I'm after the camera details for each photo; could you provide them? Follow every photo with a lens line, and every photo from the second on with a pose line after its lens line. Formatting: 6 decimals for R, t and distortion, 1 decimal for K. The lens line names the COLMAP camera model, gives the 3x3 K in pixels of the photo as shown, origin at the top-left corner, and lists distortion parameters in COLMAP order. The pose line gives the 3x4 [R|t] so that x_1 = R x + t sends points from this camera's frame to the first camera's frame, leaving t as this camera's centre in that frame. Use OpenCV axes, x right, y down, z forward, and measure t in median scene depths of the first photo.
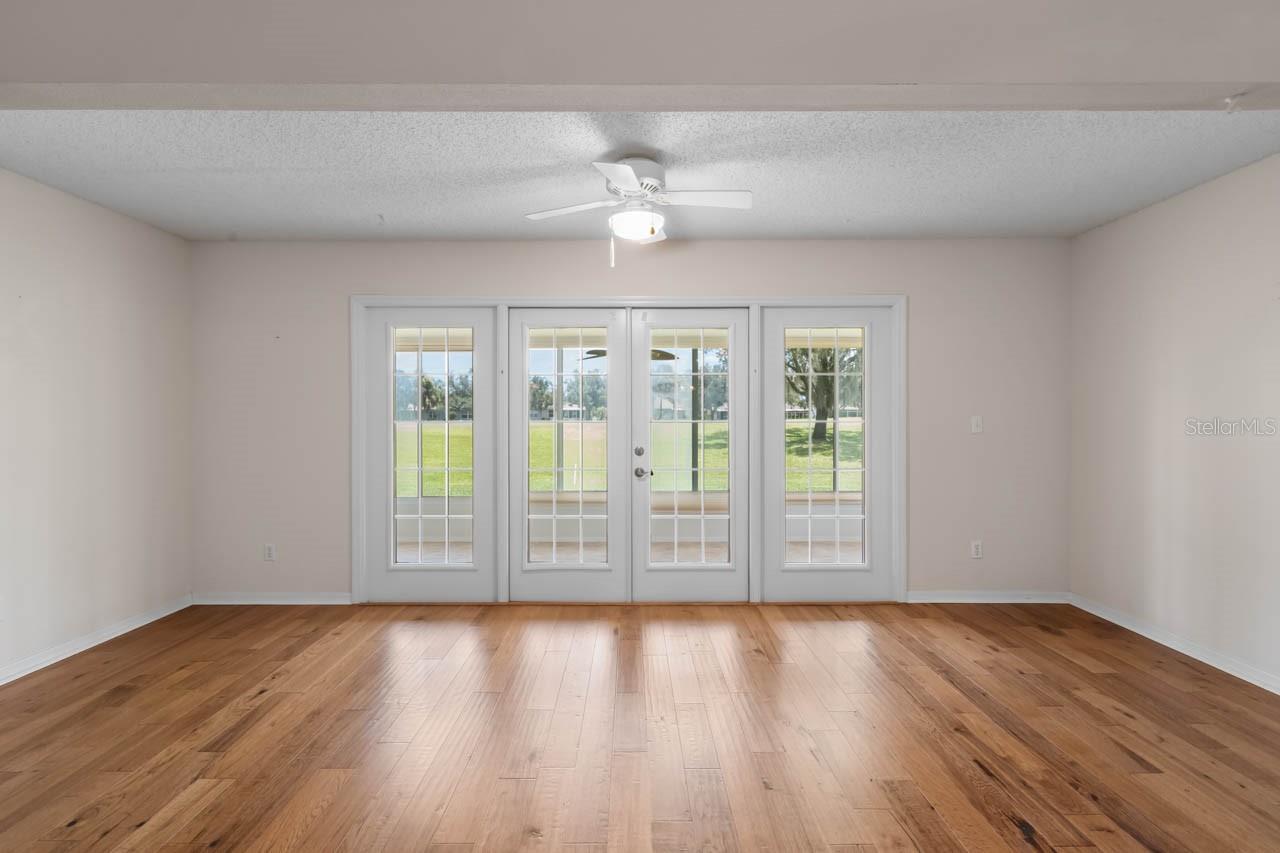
lens RADIAL K [[582.2, 0, 641.0], [0, 582.2, 416.2], [0, 0, 1]] dist [0.000619, -0.000415]
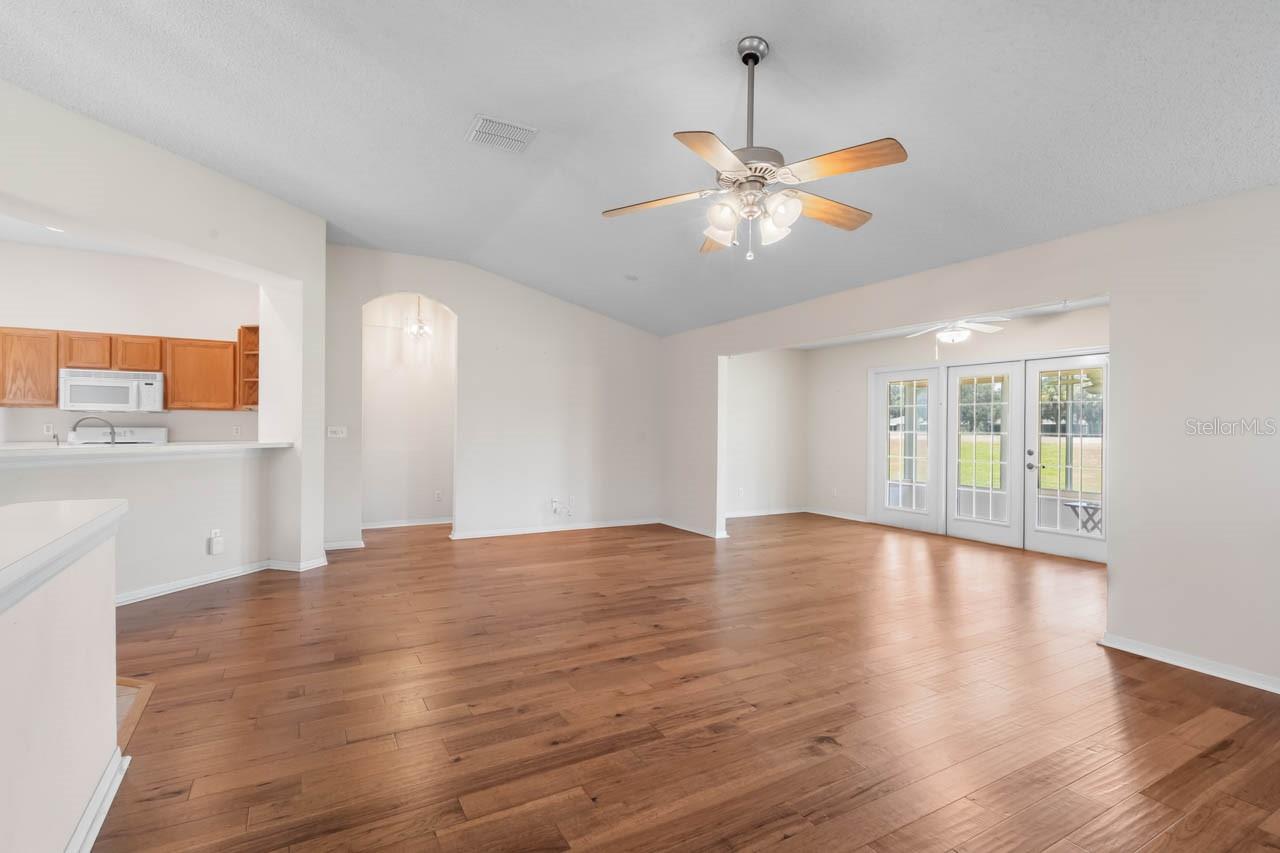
lens RADIAL K [[537.7, 0, 633.7], [0, 537.7, 424.8], [0, 0, 1]] dist [-0.001798, -0.000366]
pose [[0.508090, -0.001078, -0.861303, 0.761704], [-0.005112, 0.999978, -0.004267, -0.000980], [0.861289, 0.006571, 0.508073, -0.617600]]
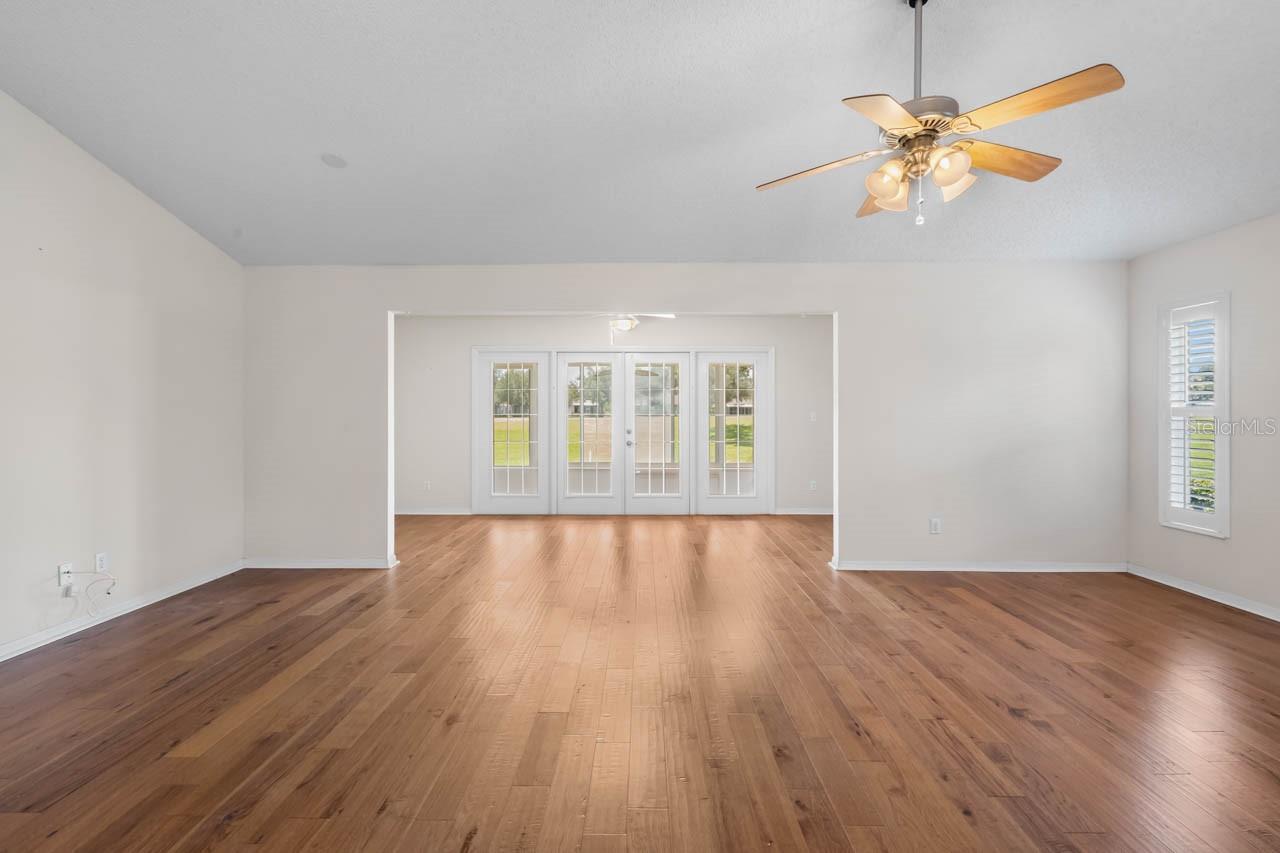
lens RADIAL K [[571.1, 0, 633.6], [0, 571.1, 410.7], [0, 0, 1]] dist [0.002478, -0.000104]
pose [[0.999445, 0.001234, -0.033300, 0.070685], [-0.001278, 0.999998, -0.001317, -0.001763], [0.033298, 0.001358, 0.999445, -0.774721]]
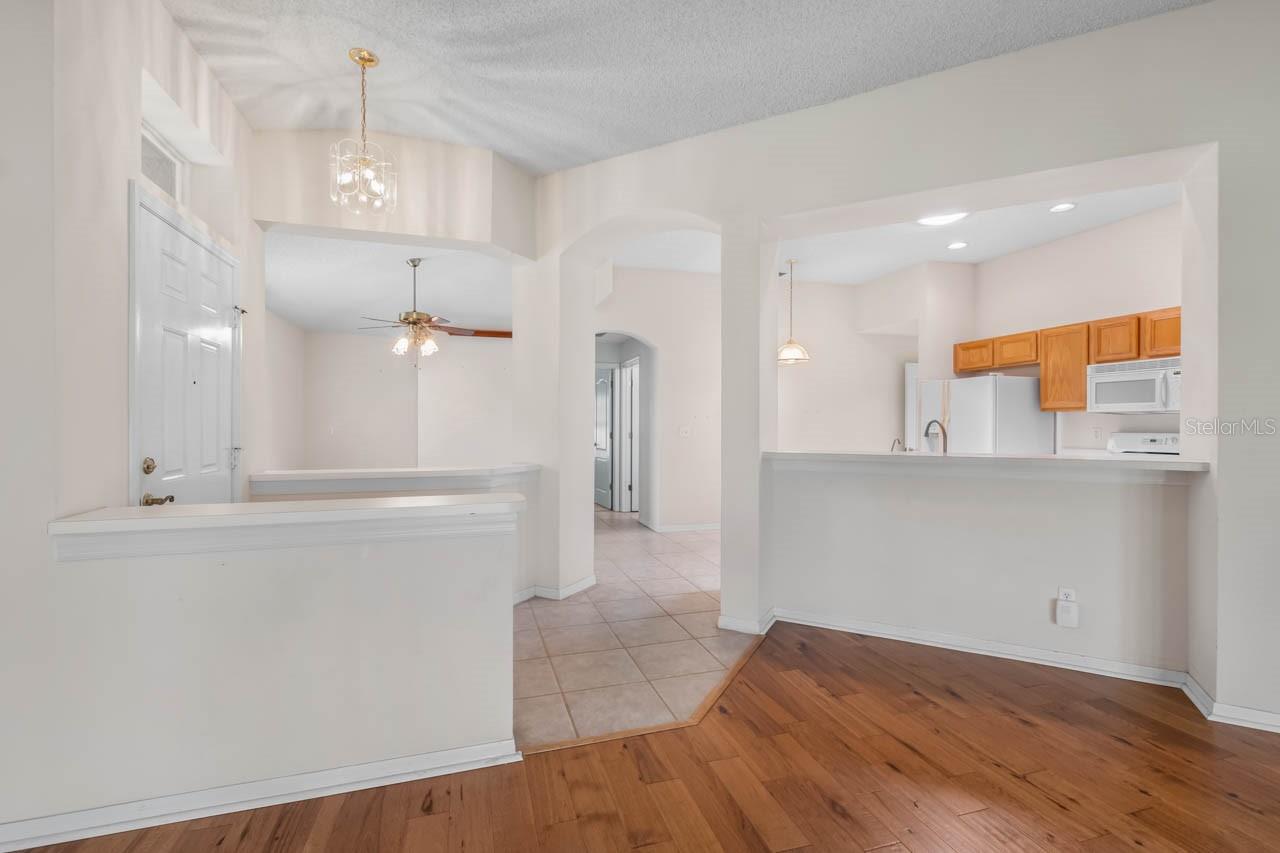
lens RADIAL K [[592.8, 0, 662.2], [0, 592.8, 431.7], [0, 0, 1]] dist [0.003833, 0.000556]
pose [[-0.954788, 0.000708, -0.297286, 0.213074], [-0.000868, 0.999986, 0.005169, -0.001014], [0.297286, 0.005194, -0.954774, -0.249875]]
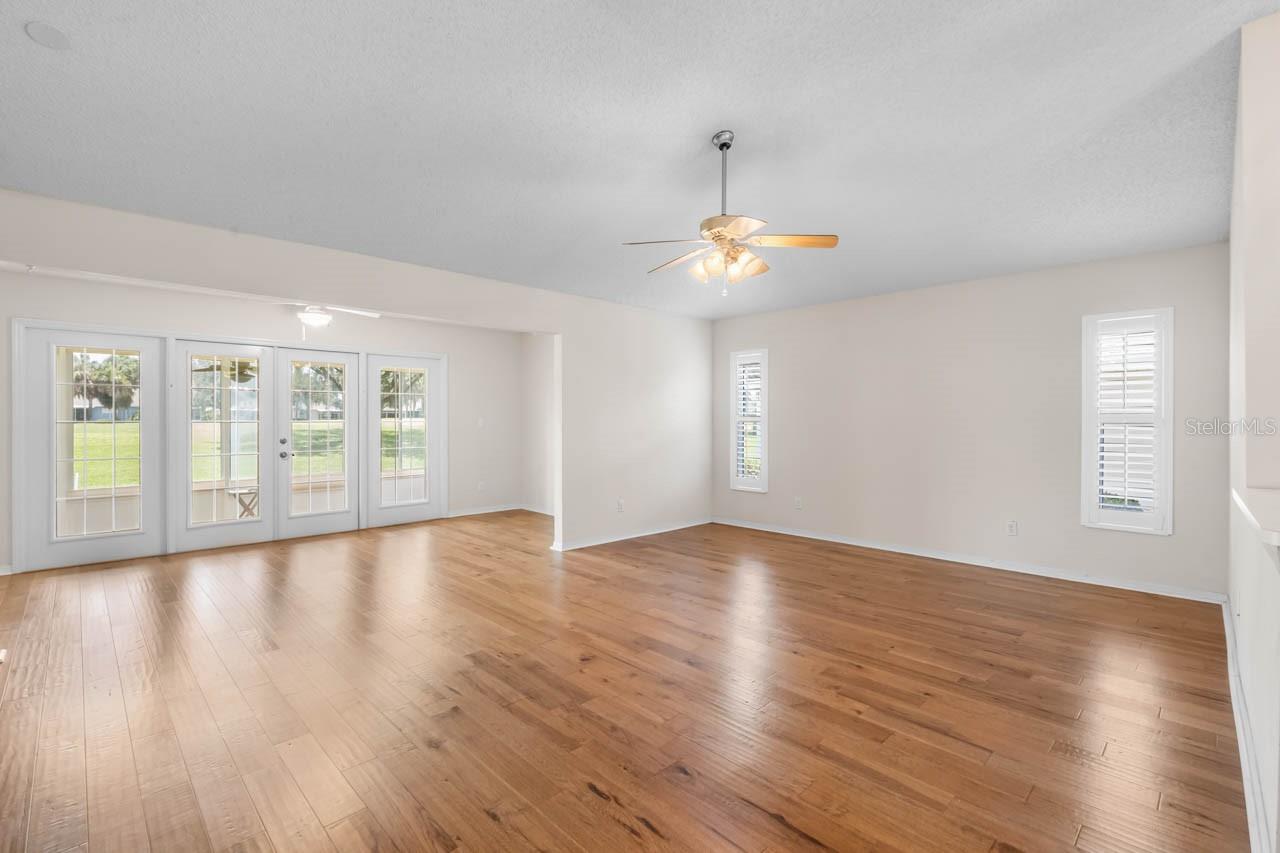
lens RADIAL K [[565.8, 0, 639.6], [0, 565.8, 423.7], [0, 0, 1]] dist [-0.000845, -0.000387]
pose [[0.735880, -0.004259, 0.677099, -0.323689], [-0.004495, 0.999927, 0.011174, -0.006101], [-0.677097, -0.011266, 0.735807, -0.739514]]
